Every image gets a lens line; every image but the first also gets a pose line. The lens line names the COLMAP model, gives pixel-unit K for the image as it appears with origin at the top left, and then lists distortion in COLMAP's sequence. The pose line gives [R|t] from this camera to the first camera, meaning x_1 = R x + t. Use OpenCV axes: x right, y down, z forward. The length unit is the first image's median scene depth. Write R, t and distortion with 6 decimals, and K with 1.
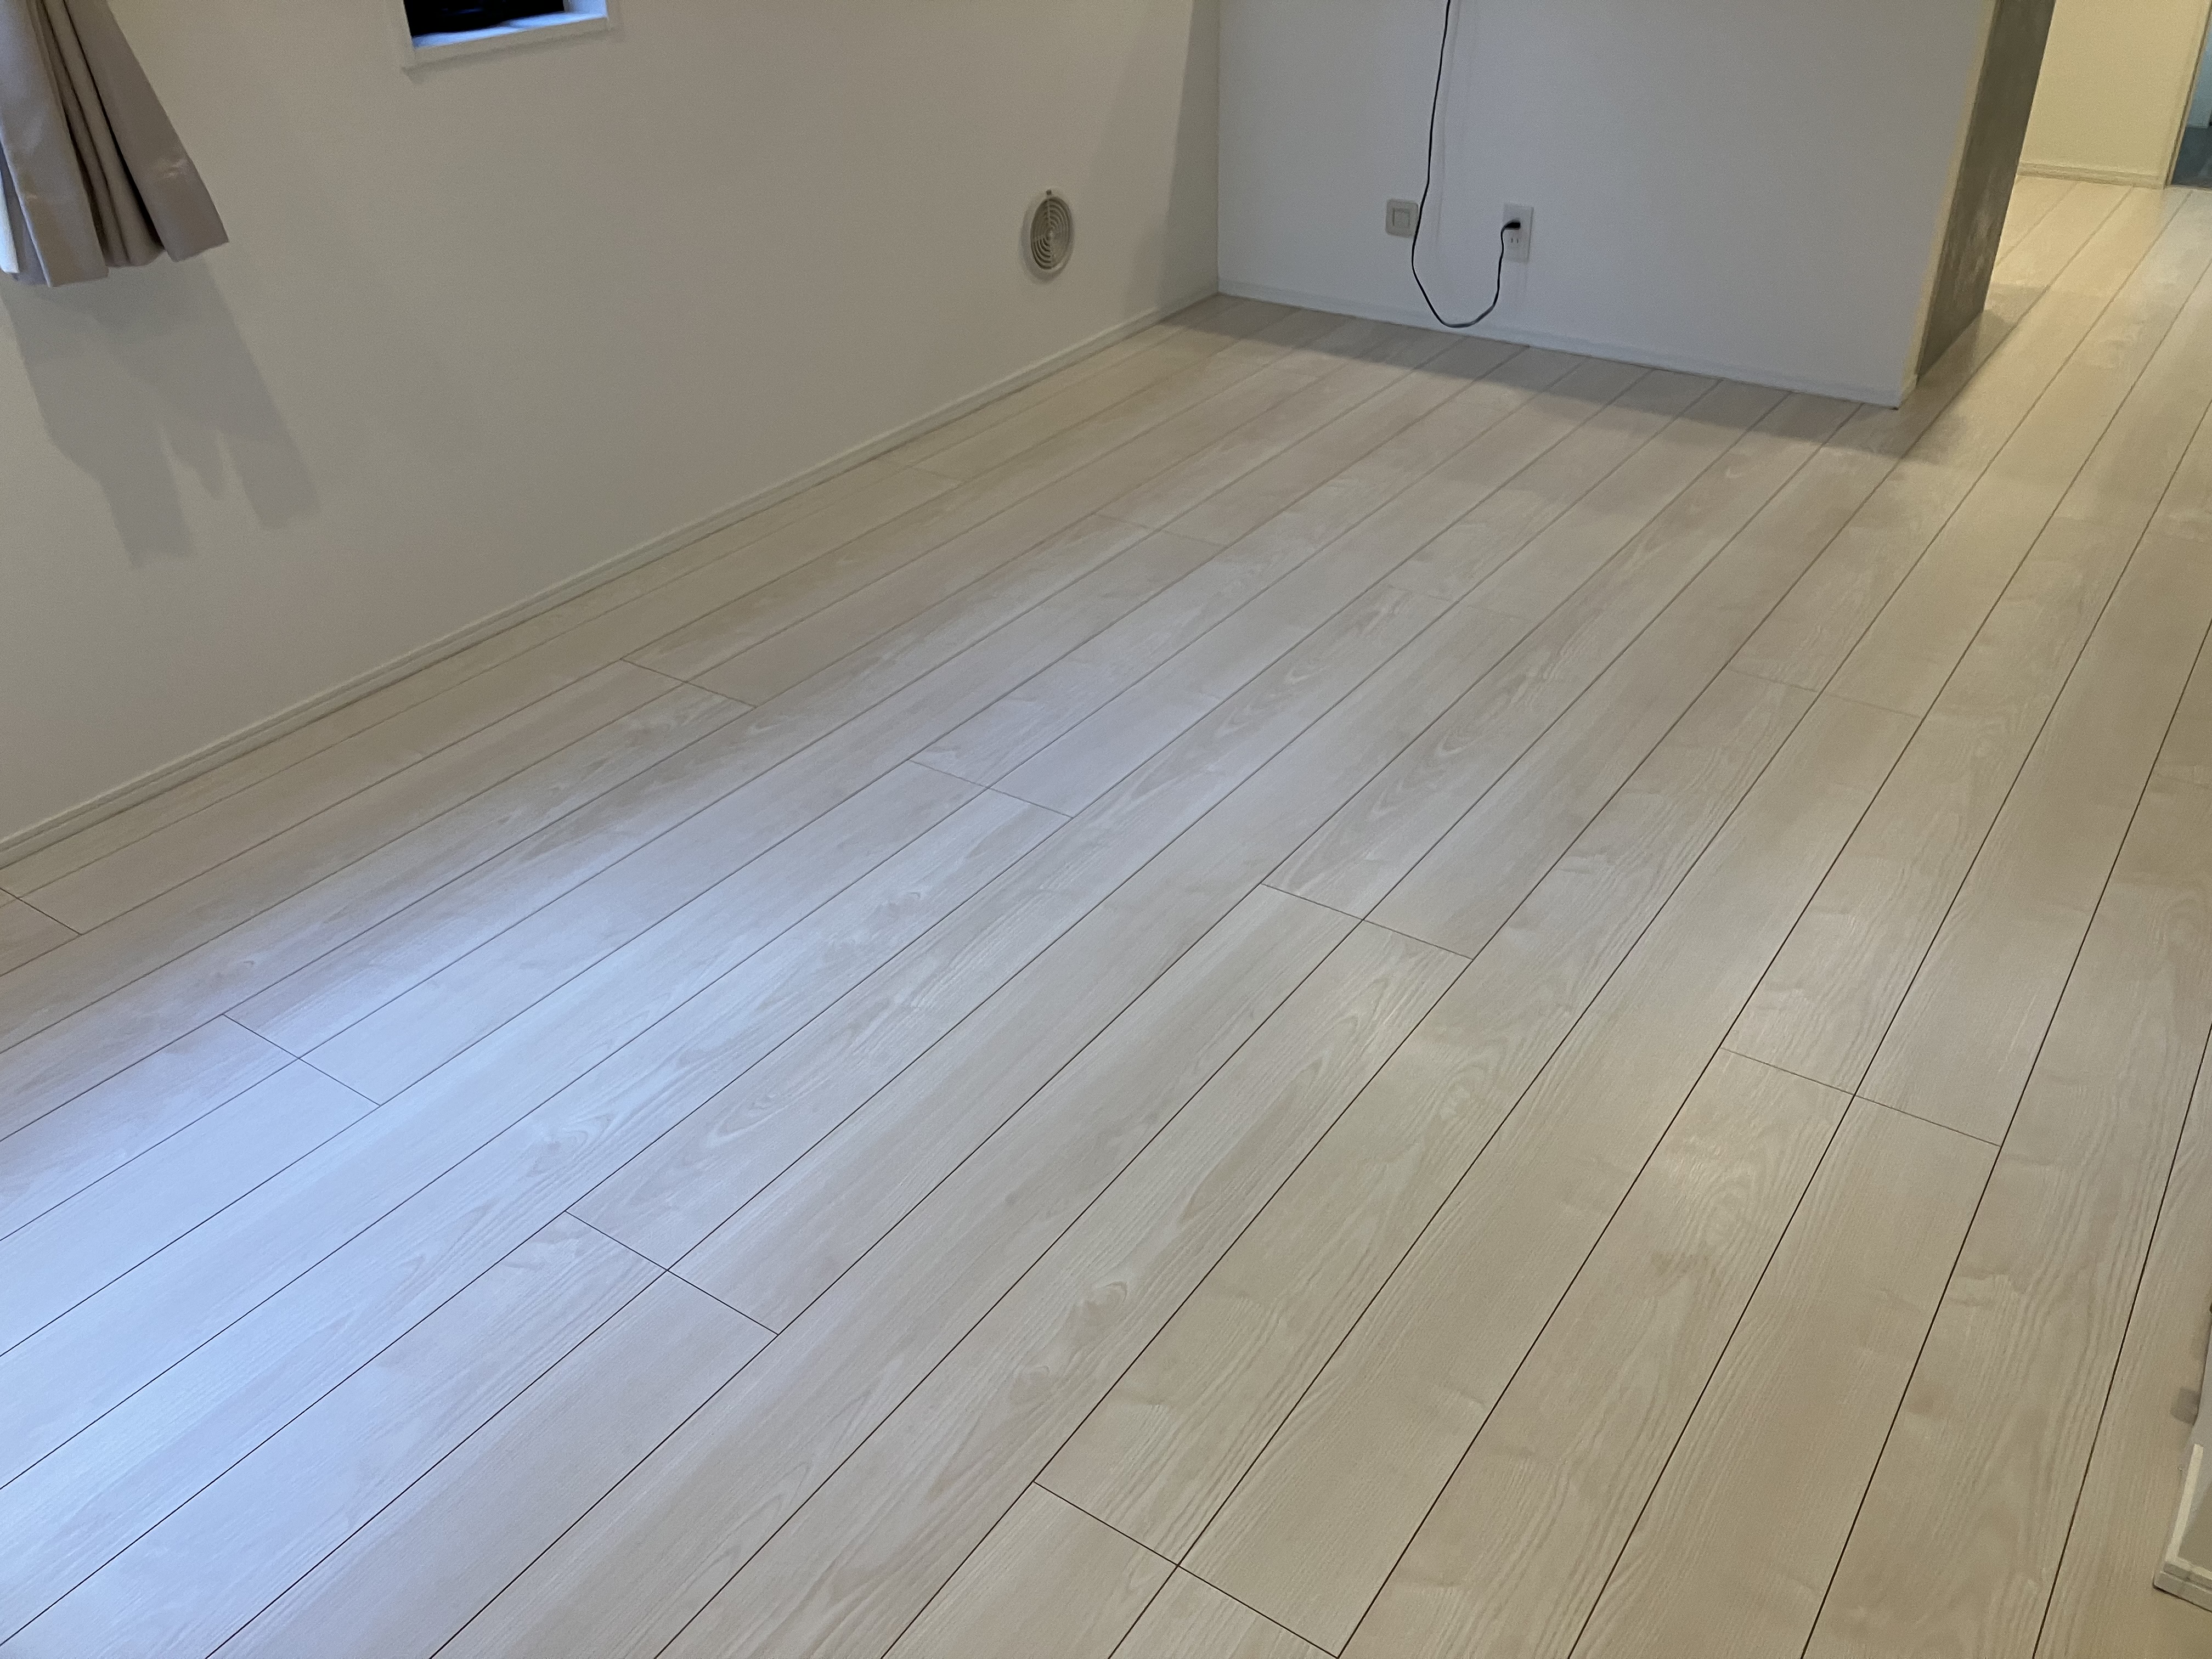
lens RADIAL K [[1842.6, 0, 1111.0], [0, 1842.6, 833.1], [0, 0, 1]] dist [0.034407, -0.042351]
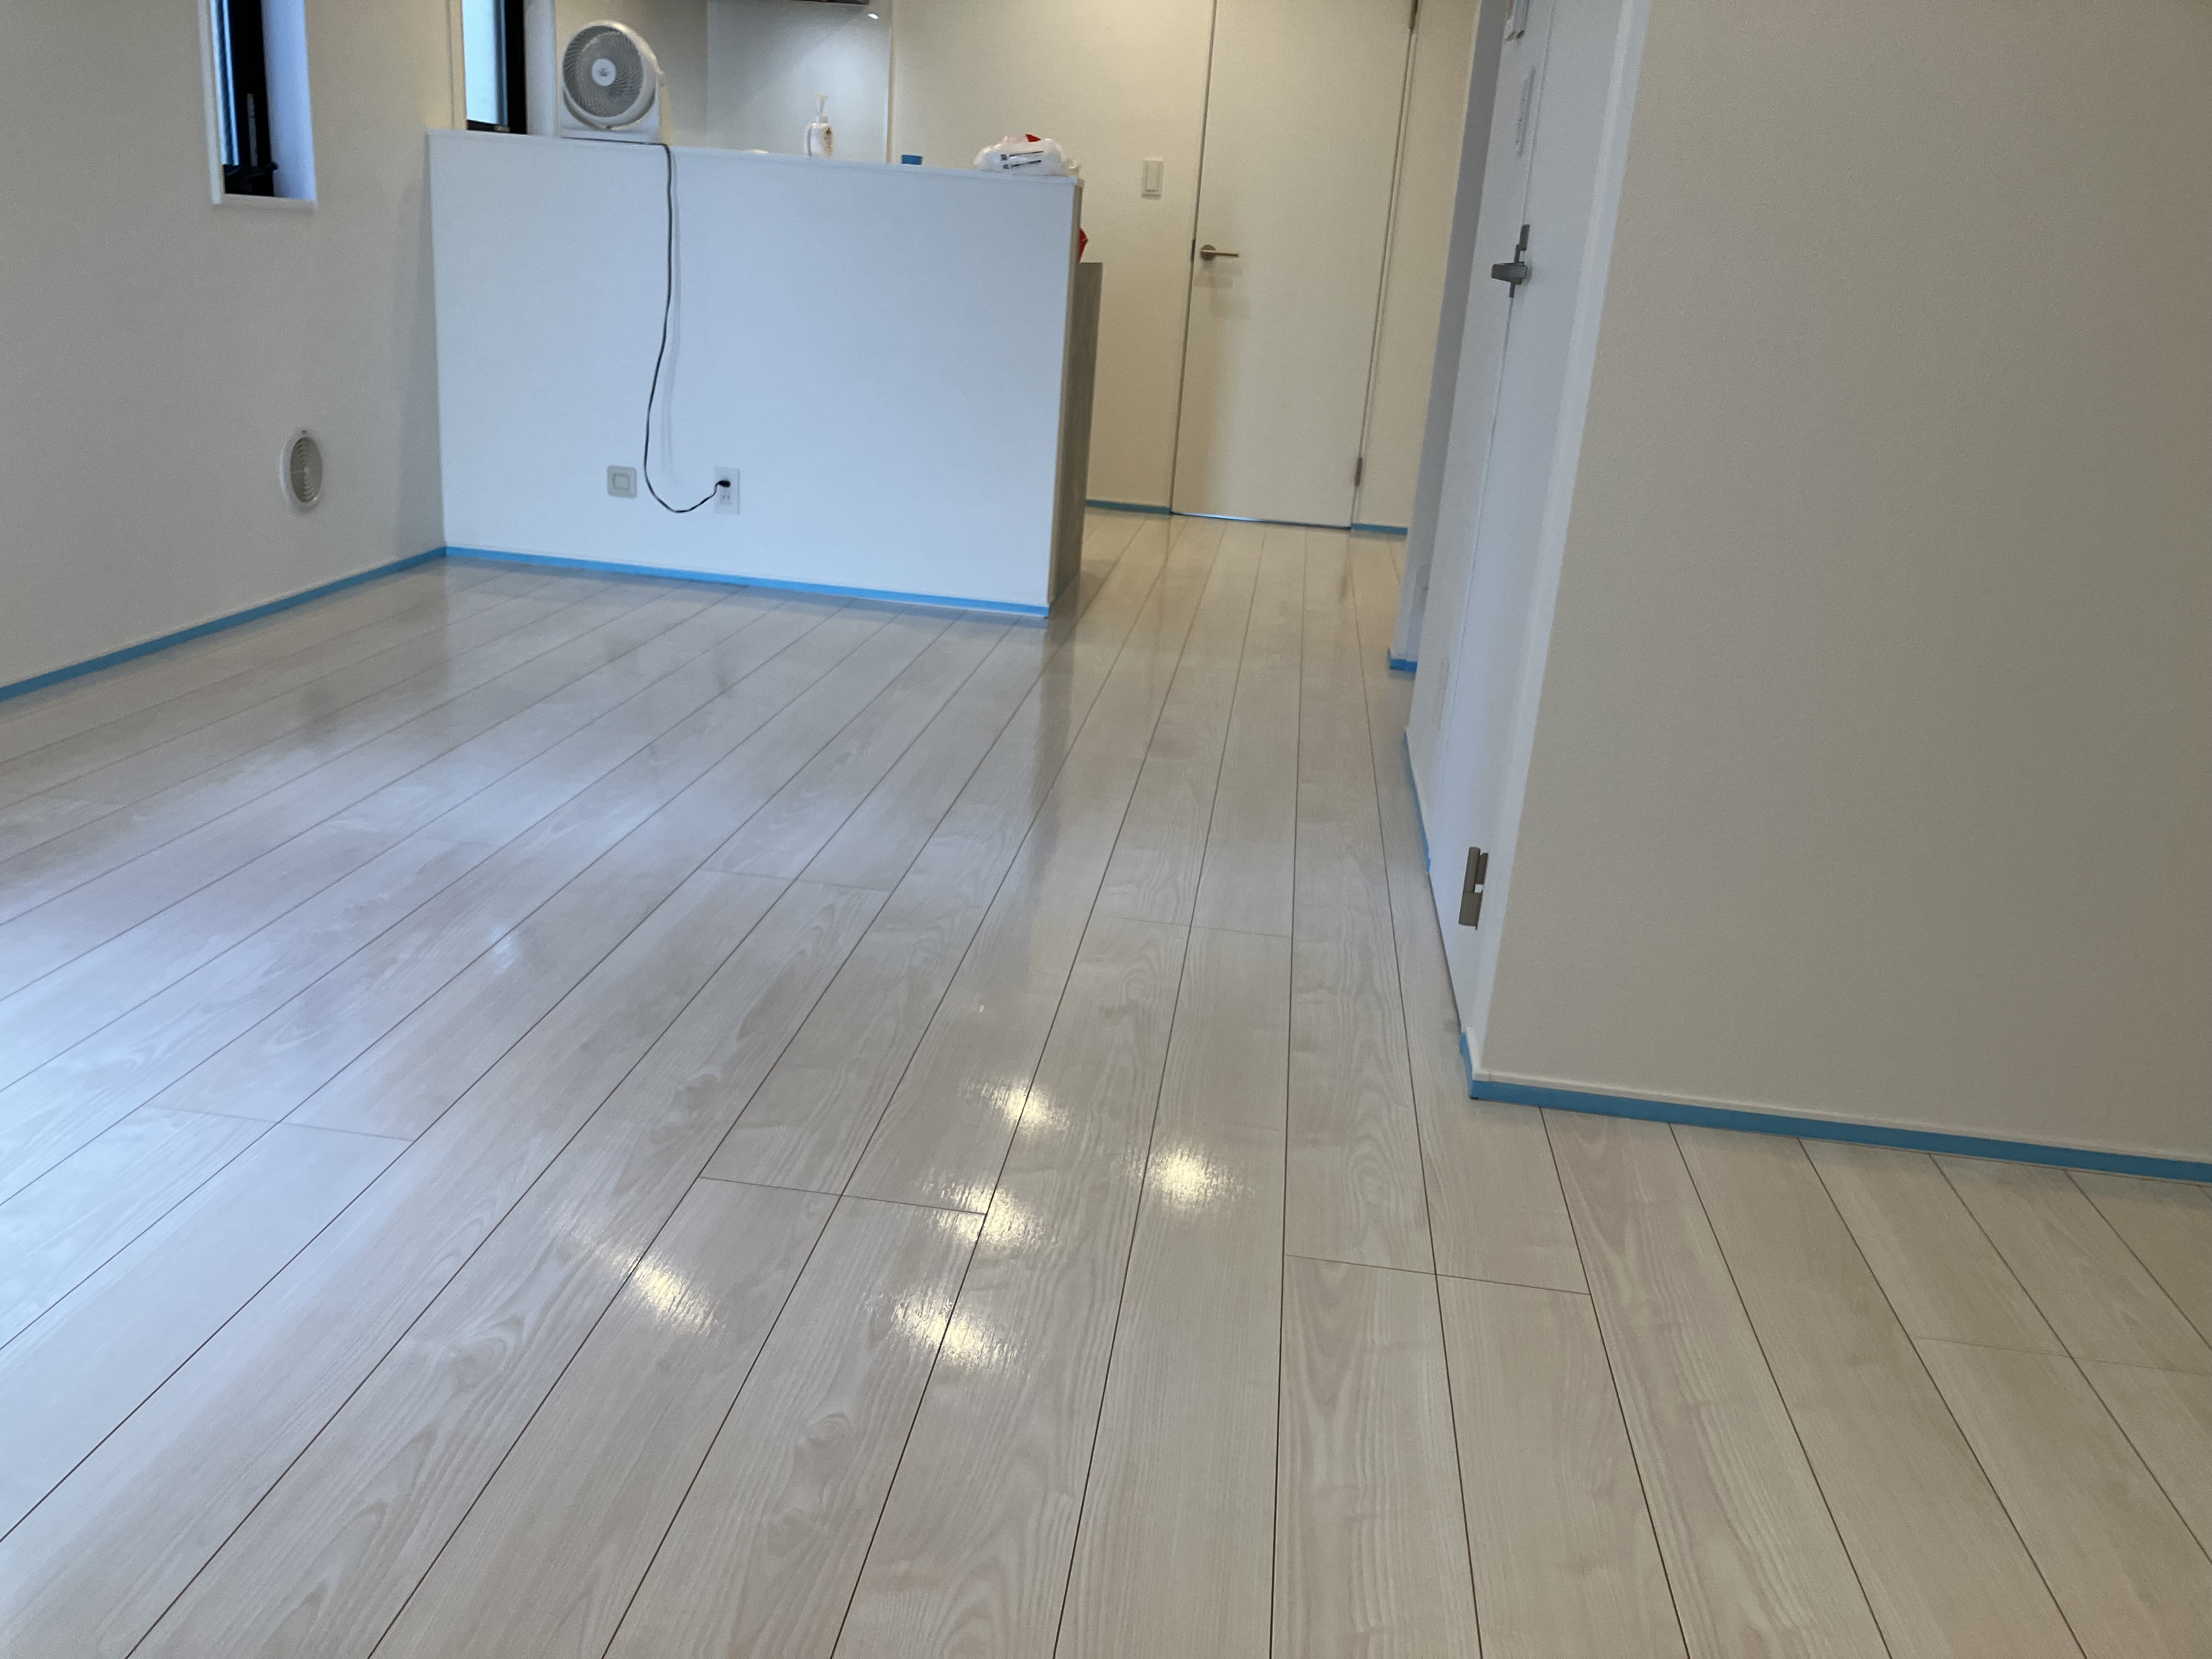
lens RADIAL K [[1842.6, 0, 1105.1], [0, 1842.6, 827.4], [0, 0, 1]] dist [0.034407, -0.042351]
pose [[0.880341, -0.049168, 0.471786, -0.262857], [0.159729, 0.967254, -0.197245, 0.298359], [-0.446639, 0.249001, 0.859367, -0.138775]]
